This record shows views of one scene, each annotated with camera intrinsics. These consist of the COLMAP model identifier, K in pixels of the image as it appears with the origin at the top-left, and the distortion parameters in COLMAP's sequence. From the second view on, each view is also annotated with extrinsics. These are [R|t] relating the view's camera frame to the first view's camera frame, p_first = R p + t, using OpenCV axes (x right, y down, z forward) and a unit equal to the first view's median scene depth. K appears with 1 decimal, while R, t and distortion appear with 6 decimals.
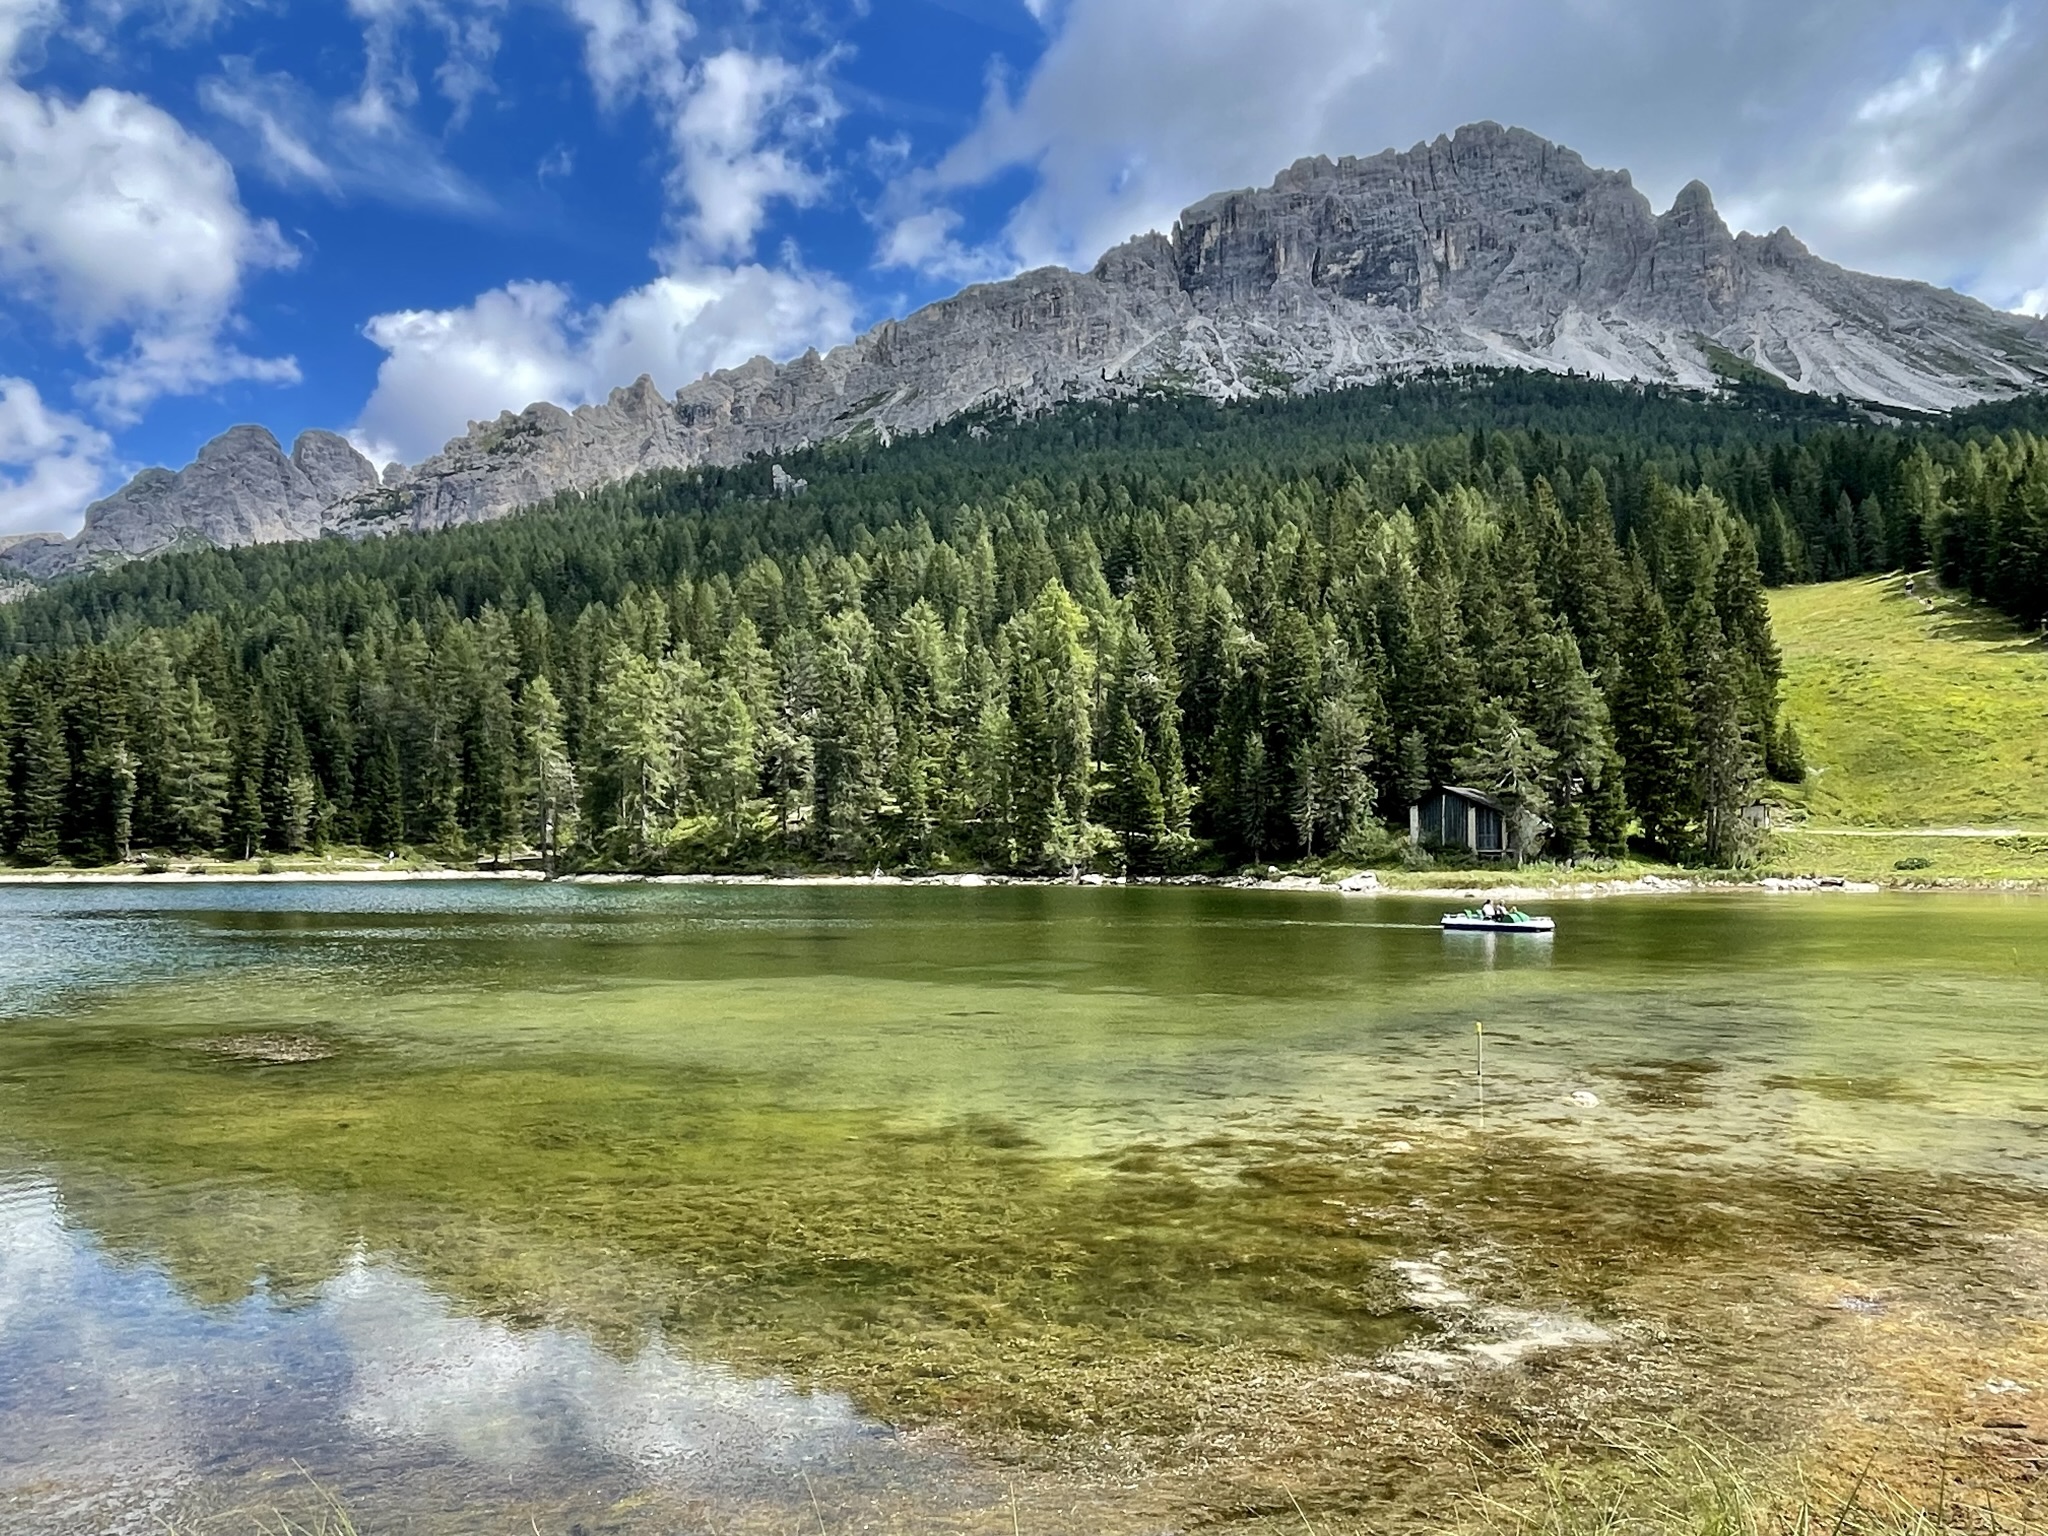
lens RADIAL K [[1468.7, 0, 1018.1], [0, 1468.7, 757.3], [0, 0, 1]] dist [-0.002939, -0.000580]
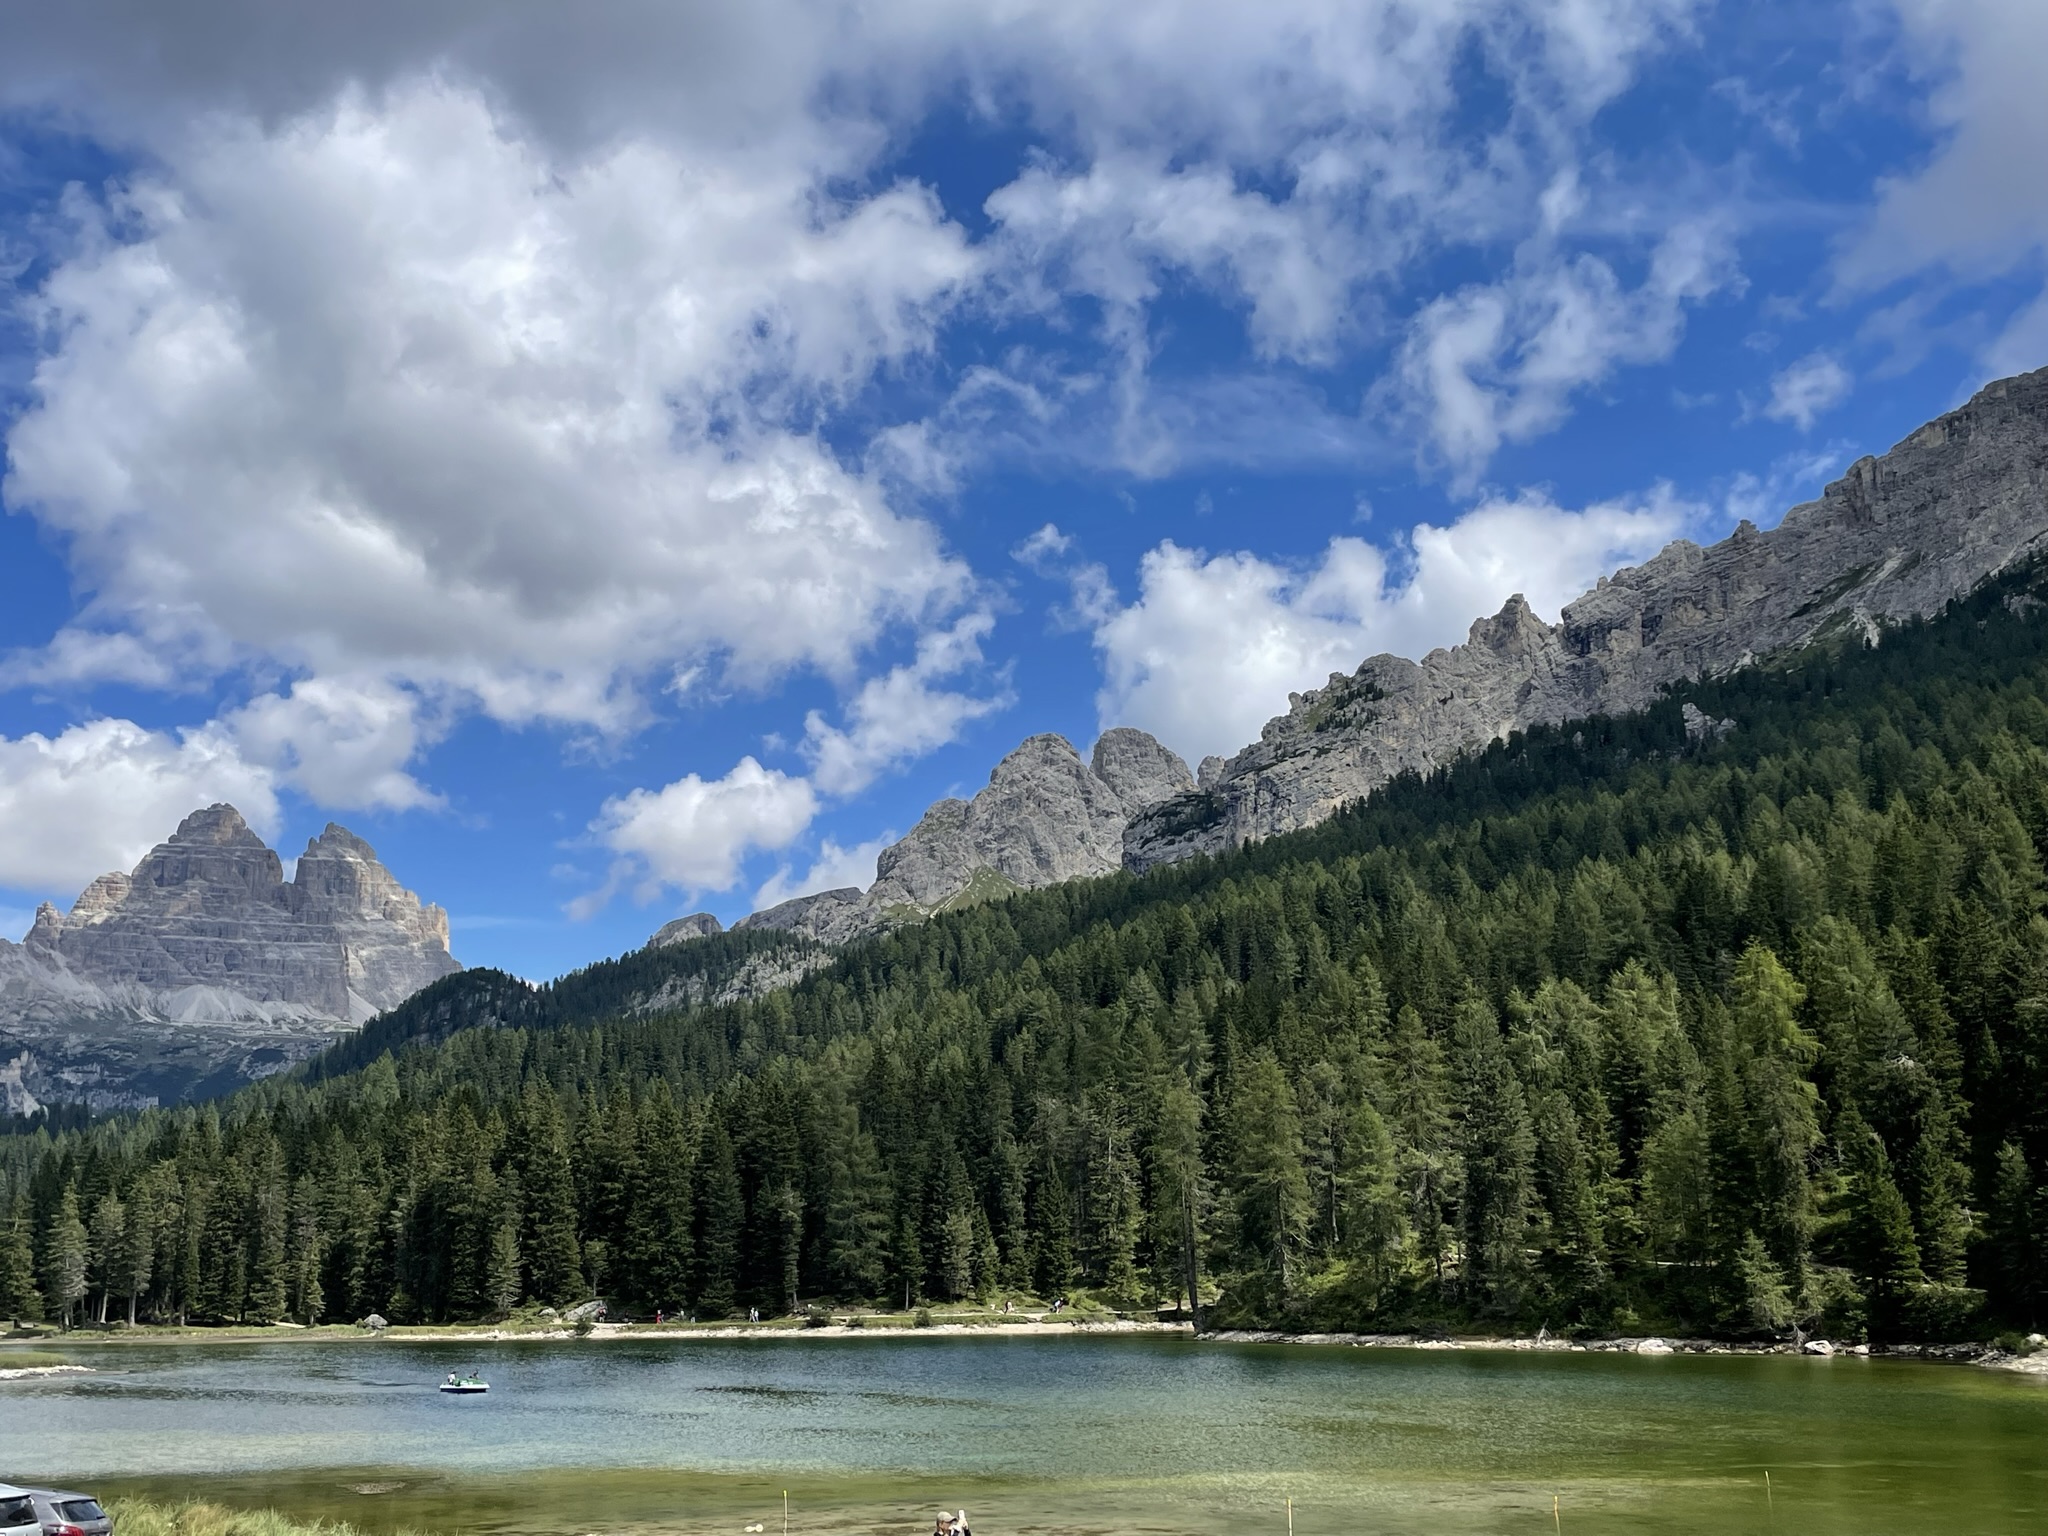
lens RADIAL K [[2113.7, 0, 998.6], [0, 2113.7, 762.9], [0, 0, 1]] dist [0.122959, -0.194707]
pose [[0.865945, -0.126721, -0.483820, 0.192524], [0.043935, 0.982903, -0.178804, -0.023470], [0.498206, 0.133577, 0.856708, -0.132876]]
